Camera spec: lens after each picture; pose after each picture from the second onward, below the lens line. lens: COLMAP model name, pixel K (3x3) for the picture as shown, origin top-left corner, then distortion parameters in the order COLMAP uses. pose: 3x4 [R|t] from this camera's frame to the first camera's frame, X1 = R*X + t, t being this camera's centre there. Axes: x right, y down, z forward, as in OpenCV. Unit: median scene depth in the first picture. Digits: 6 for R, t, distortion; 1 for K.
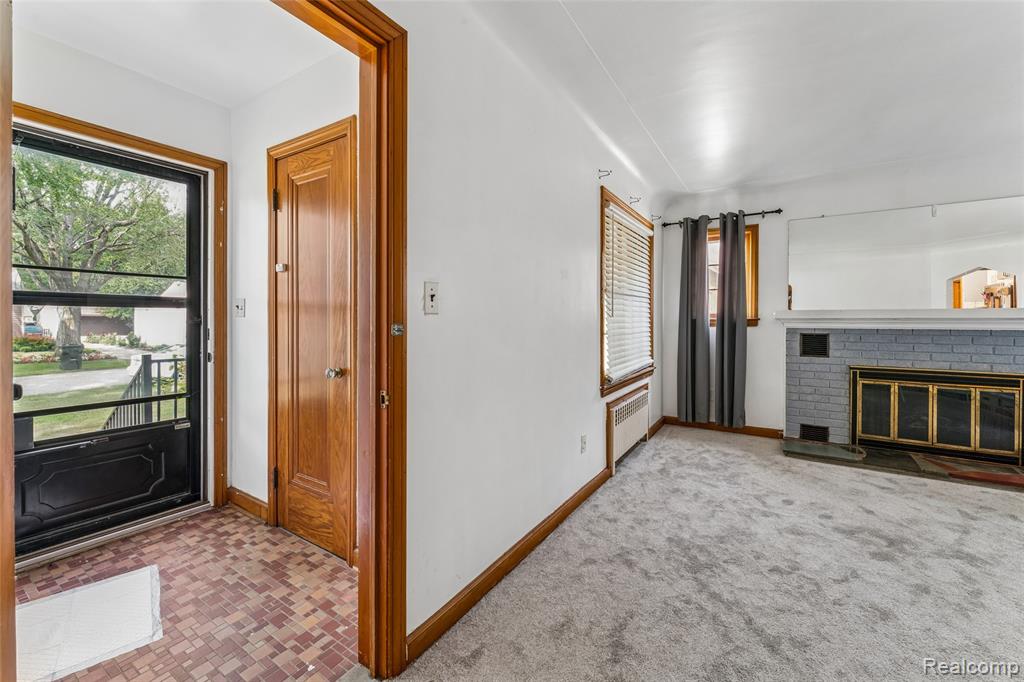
lens RADIAL K [[418.1, 0, 511.1], [0, 418.1, 319.8], [0, 0, 1]] dist [-0.000824, 0.000237]
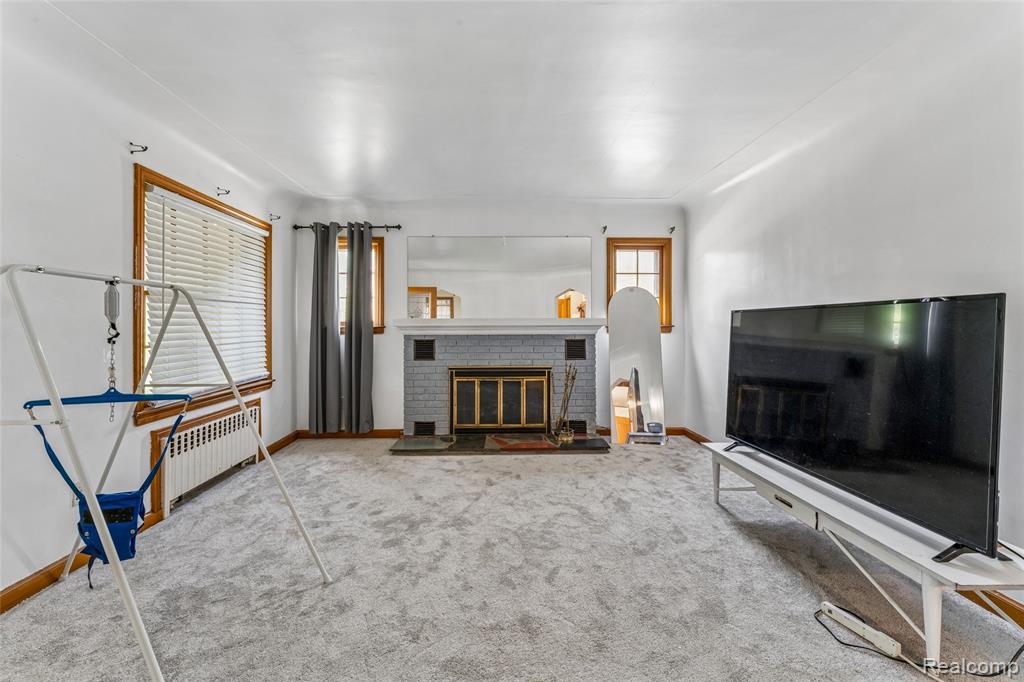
lens RADIAL K [[415.6, 0, 501.8], [0, 415.6, 322.8], [0, 0, 1]] dist [-0.000329, -0.000100]
pose [[0.831740, -0.000813, 0.555164, 0.294612], [0.005782, 0.999957, -0.007197, -0.002804], [-0.555135, 0.009196, 0.831710, -0.044881]]
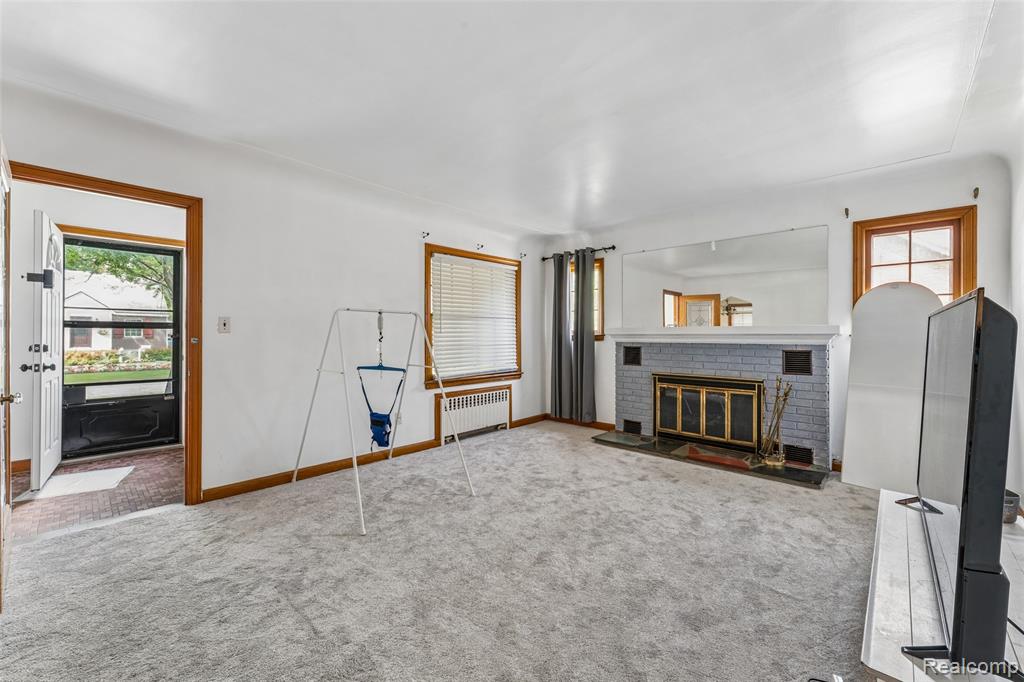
lens RADIAL K [[413.0, 0, 512.5], [0, 413.0, 332.1], [0, 0, 1]] dist [0.000480, 0.000175]
pose [[0.982476, -0.002544, -0.186370, 0.637236], [0.001139, 0.999970, -0.007642, -0.000670], [0.186384, 0.007296, 0.982450, -0.283084]]
